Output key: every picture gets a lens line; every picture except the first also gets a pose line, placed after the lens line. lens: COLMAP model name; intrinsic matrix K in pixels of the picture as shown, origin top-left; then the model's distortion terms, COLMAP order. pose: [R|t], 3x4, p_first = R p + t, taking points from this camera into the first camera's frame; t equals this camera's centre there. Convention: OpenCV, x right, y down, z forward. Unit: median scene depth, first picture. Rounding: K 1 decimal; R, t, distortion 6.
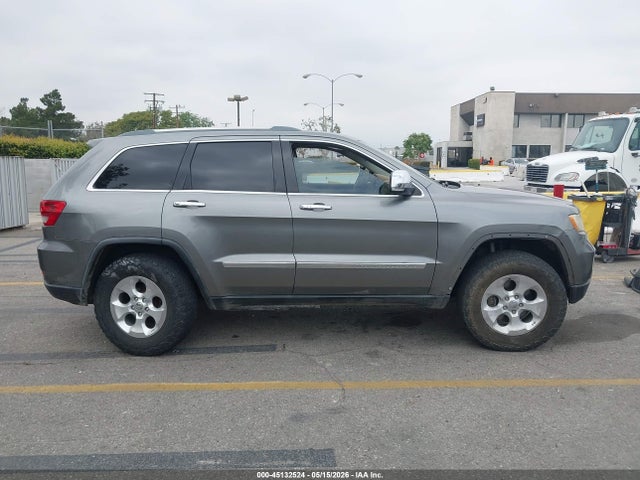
lens RADIAL K [[500.0, 0, 308.4], [0, 500.0, 239.8], [0, 0, 1]] dist [0.034012, -0.066456]
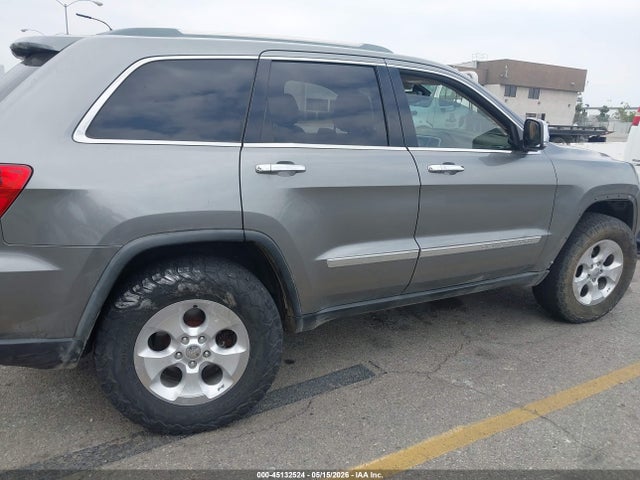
lens RADIAL K [[500.0, 0, 308.4], [0, 500.0, 239.8], [0, 0, 1]] dist [0.034012, -0.066456]
pose [[0.879660, -0.083746, 0.468172, -0.475455], [0.042605, 0.994293, 0.097806, -0.041944], [-0.473691, -0.066090, 0.878208, 0.449805]]
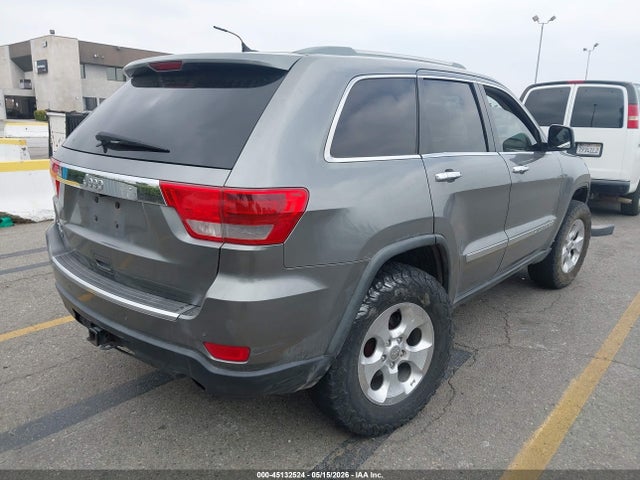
lens RADIAL K [[507.9, 0, 311.9], [0, 507.9, 230.7], [0, 0, 1]] dist [0.004691, -0.001984]
pose [[0.658447, -0.143779, 0.738766, -0.825706], [0.092522, 0.989601, 0.110134, -0.086447], [-0.746918, -0.004165, 0.664903, 0.669746]]
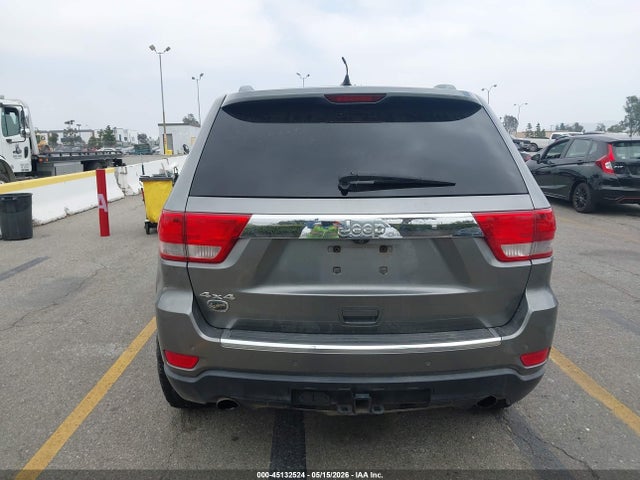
lens RADIAL K [[500.0, 0, 308.4], [0, 500.0, 239.8], [0, 0, 1]] dist [0.034012, -0.066456]
pose [[0.021062, -0.187336, 0.982070, -1.030790], [0.177744, 0.967341, 0.180714, -0.180221], [-0.983851, 0.170751, 0.053672, 1.207761]]
